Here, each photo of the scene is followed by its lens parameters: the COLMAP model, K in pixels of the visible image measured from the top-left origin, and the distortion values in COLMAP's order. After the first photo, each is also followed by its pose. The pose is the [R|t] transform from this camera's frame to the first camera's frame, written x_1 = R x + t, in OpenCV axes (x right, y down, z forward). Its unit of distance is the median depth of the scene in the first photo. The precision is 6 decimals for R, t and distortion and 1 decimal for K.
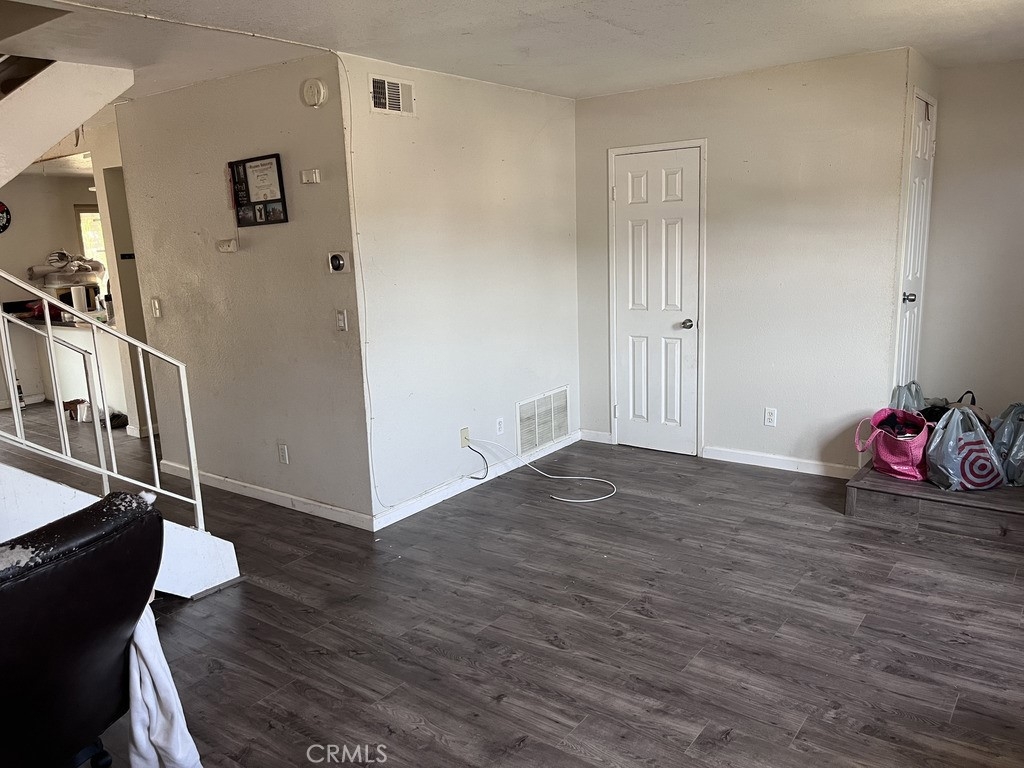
lens RADIAL K [[779.4, 0, 511.9], [0, 779.4, 382.7], [0, 0, 1]] dist [0.045294, -0.071965]
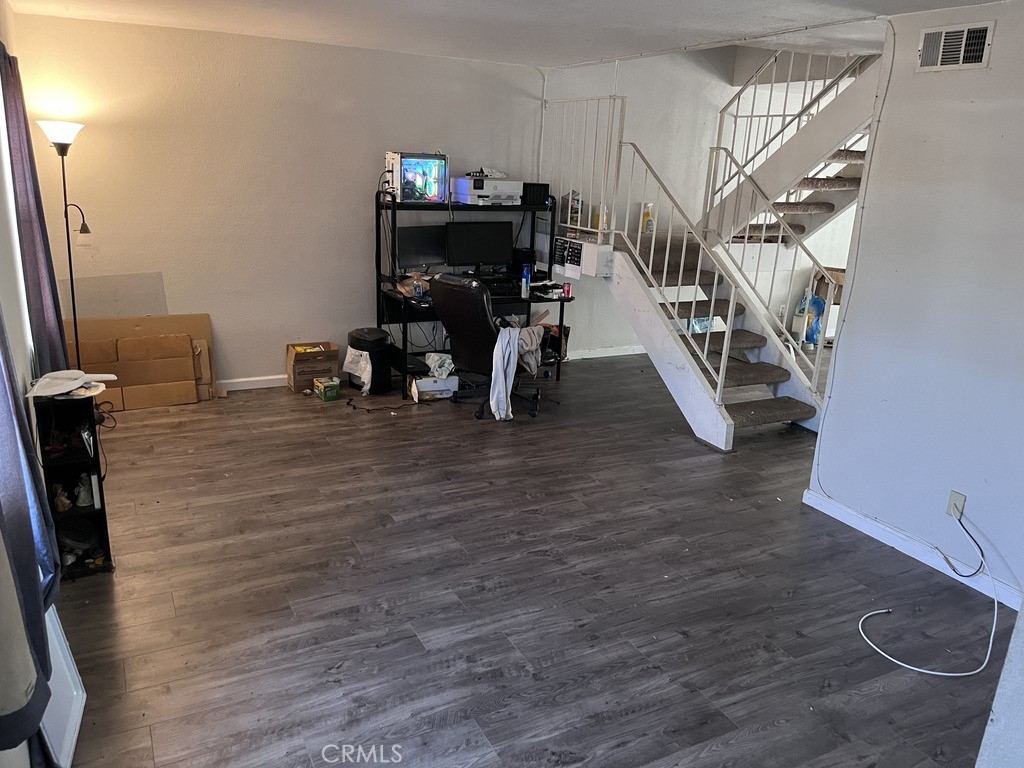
lens RADIAL K [[779.4, 0, 509.2], [0, 779.4, 388.1], [0, 0, 1]] dist [0.045294, -0.071965]
pose [[-0.438339, 0.275188, -0.855646, 1.101632], [-0.199737, 0.898350, 0.391246, -0.354356], [0.876336, 0.342403, -0.338816, 1.283161]]
